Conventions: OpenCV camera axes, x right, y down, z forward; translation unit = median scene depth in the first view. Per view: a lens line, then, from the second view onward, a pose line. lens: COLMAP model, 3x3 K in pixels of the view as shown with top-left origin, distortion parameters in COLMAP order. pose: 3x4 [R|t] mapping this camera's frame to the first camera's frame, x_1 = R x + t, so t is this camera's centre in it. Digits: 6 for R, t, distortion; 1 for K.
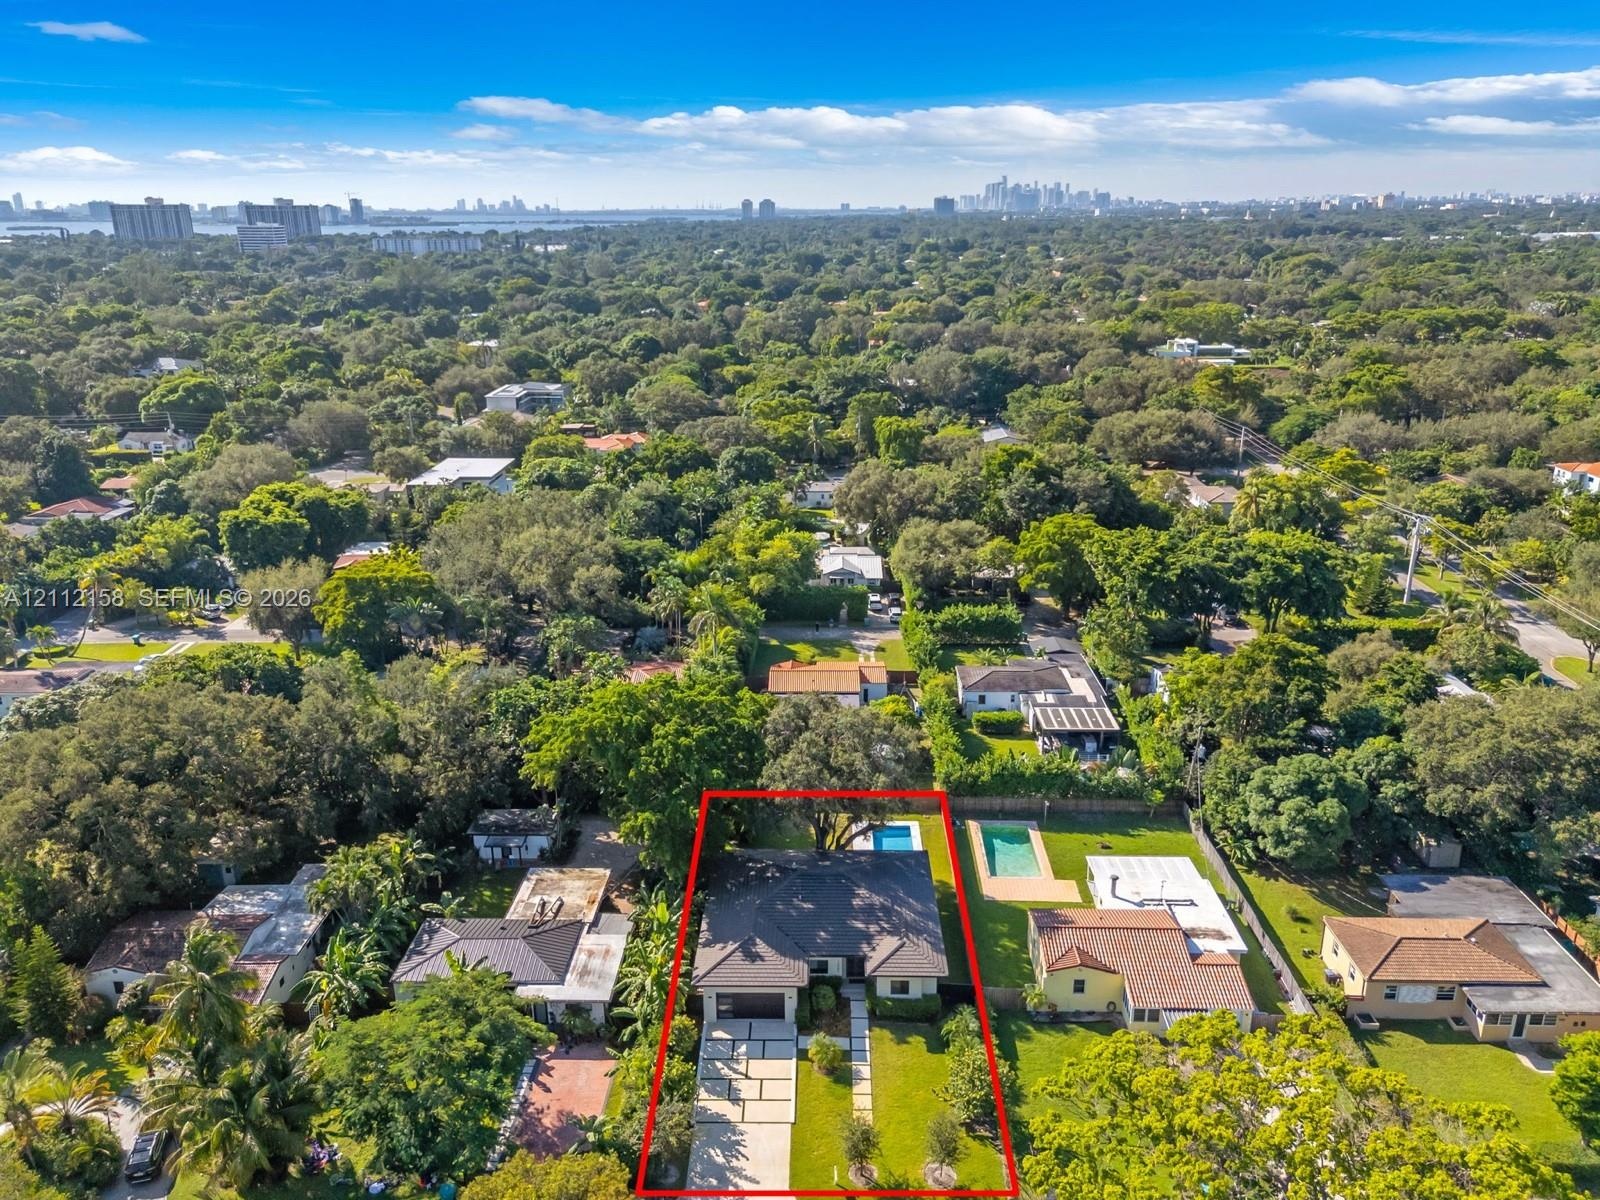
lens RADIAL K [[1220.5, 0, 799.7], [0, 1220.5, 639.5], [0, 0, 1]] dist [0.157325, -0.108525]
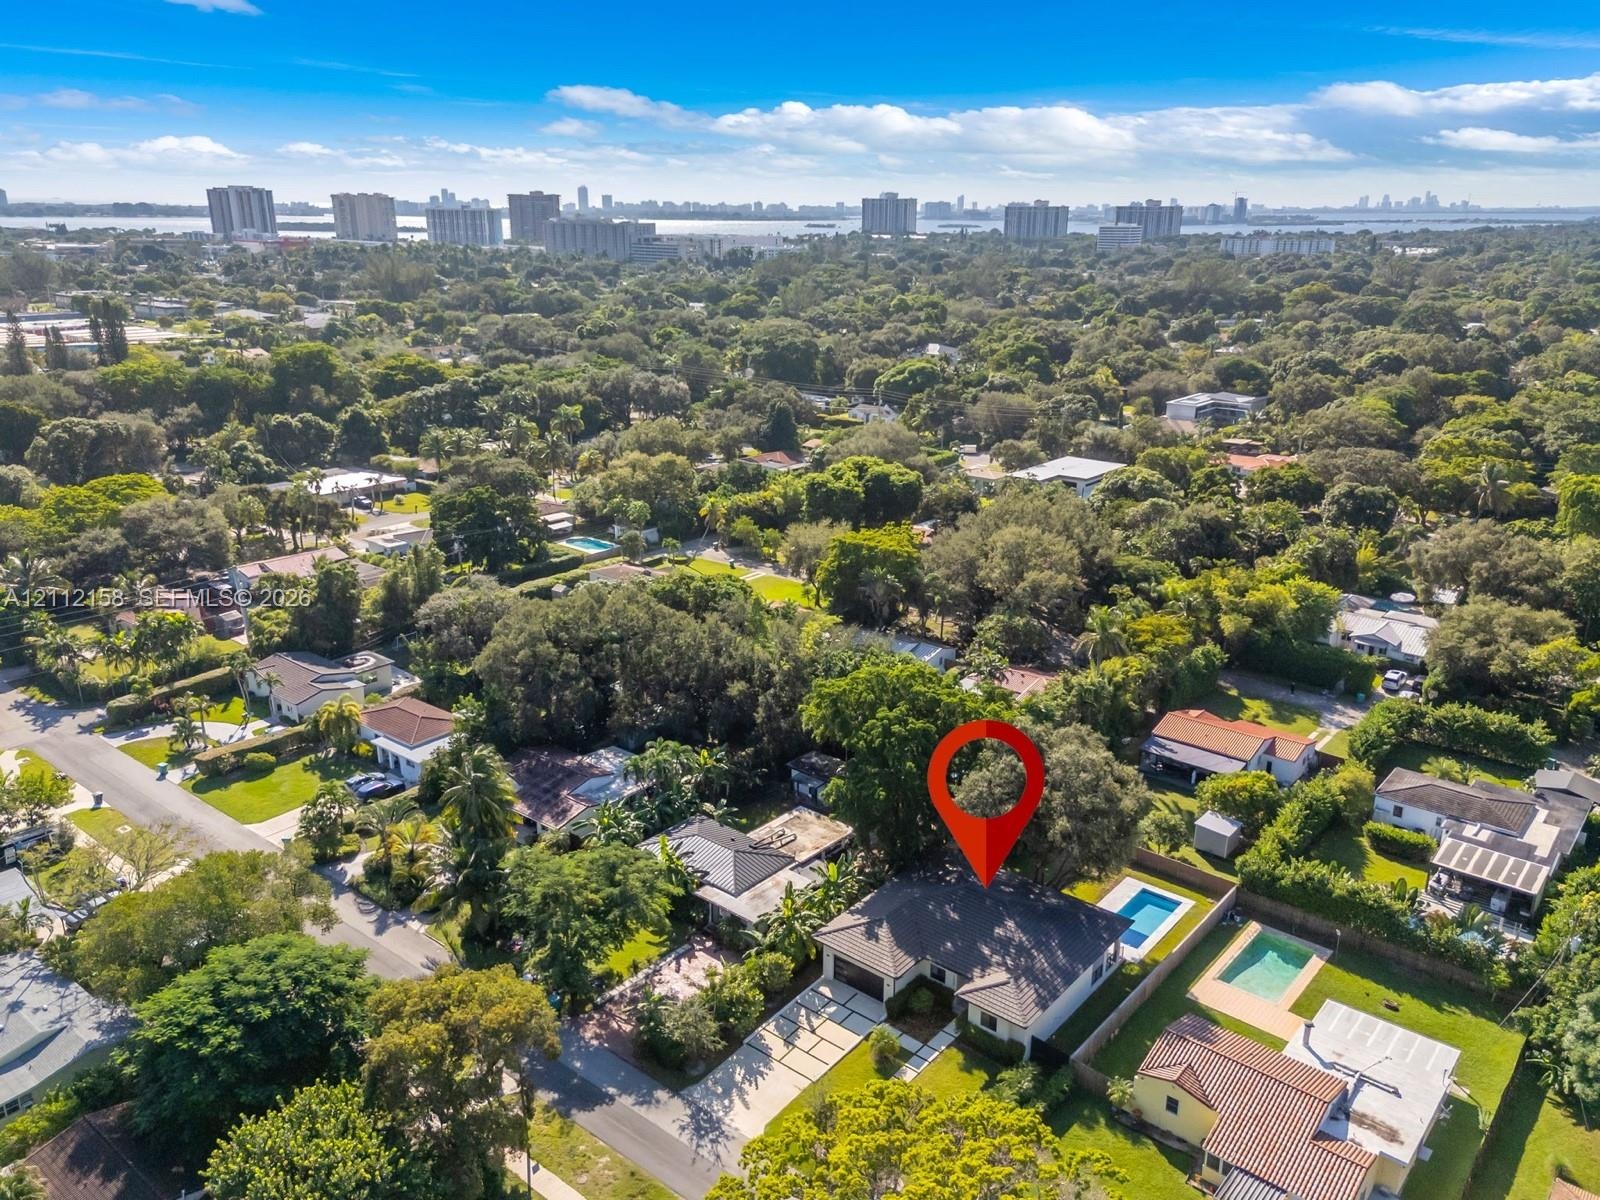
lens RADIAL K [[1210.4, 0, 806.5], [0, 1210.4, 697.1], [0, 0, 1]] dist [0.245328, -0.326117]
pose [[0.787959, 0.254090, -0.560856, 0.381449], [-0.231282, 0.966320, 0.112847, -0.038679], [0.570640, 0.040797, 0.820186, 0.083702]]
